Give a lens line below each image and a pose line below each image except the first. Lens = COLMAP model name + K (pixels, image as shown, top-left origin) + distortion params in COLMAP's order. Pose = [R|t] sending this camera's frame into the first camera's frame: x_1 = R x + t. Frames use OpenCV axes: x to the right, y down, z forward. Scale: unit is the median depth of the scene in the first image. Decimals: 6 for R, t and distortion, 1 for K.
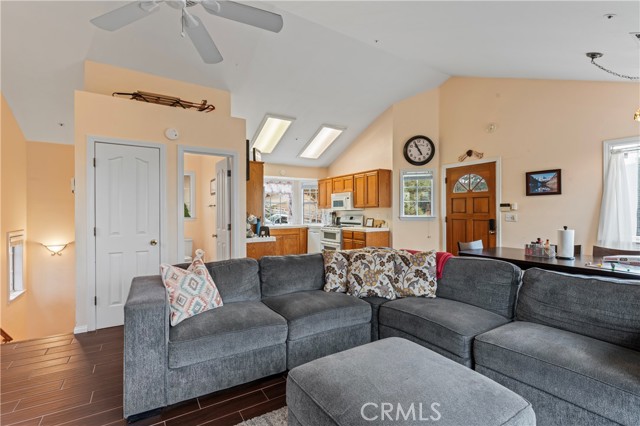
lens RADIAL K [[286.8, 0, 320.3], [0, 286.8, 210.4], [0, 0, 1]] dist [-0.003966, -0.000628]
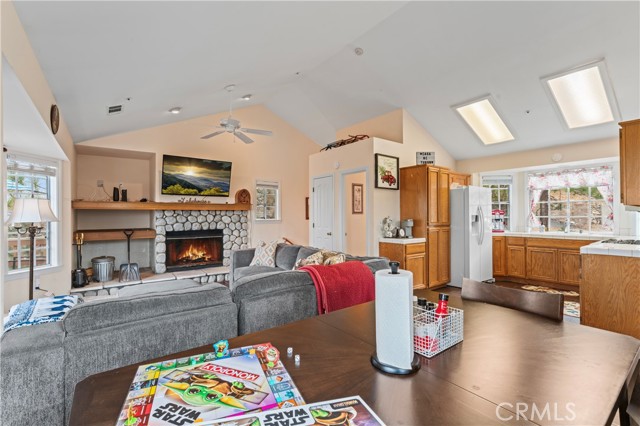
lens RADIAL K [[286.8, 0, 319.9], [0, 286.8, 213.1], [0, 0, 1]] dist [-0.003966, -0.000628]
pose [[0.075967, -0.002215, -0.997108, 0.550924], [0.003596, 0.999992, -0.001947, 0.001935], [0.997104, -0.003438, 0.075975, 0.410284]]
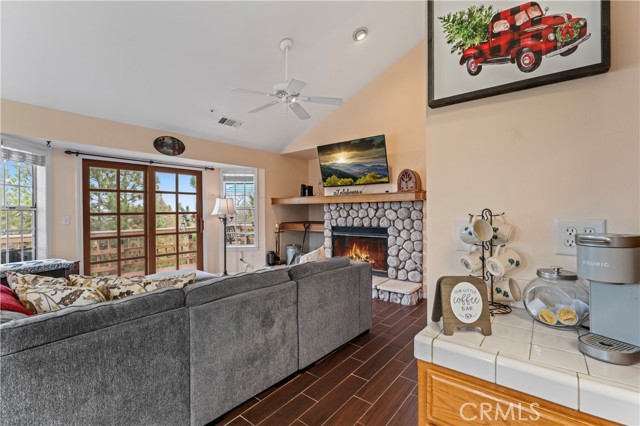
lens RADIAL K [[286.8, 0, 317.8], [0, 286.8, 208.1], [0, 0, 1]] dist [-0.003966, -0.000628]
pose [[-0.944329, 0.007409, -0.328919, -0.019213], [0.010058, 0.999929, -0.006352, 0.007024], [0.328849, -0.009307, -0.944337, 0.763889]]
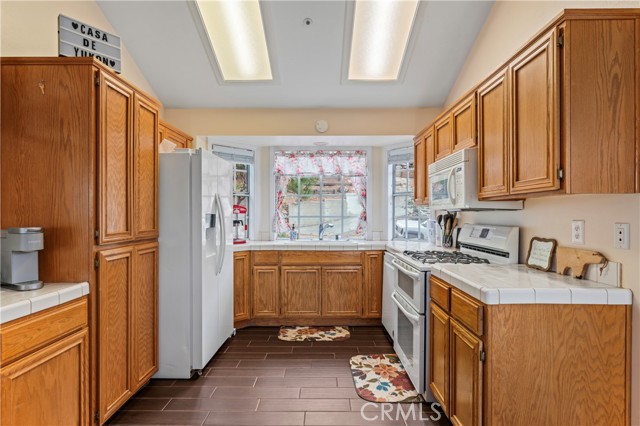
lens RADIAL K [[333.2, 0, 317.1], [0, 333.2, 214.8], [0, 0, 1]] dist [-0.003267, 0.000249]
pose [[0.837528, 0.009448, -0.546313, 0.161142], [-0.006812, 0.999953, 0.006850, 0.004817], [0.546352, -0.002016, 0.837553, 0.602602]]
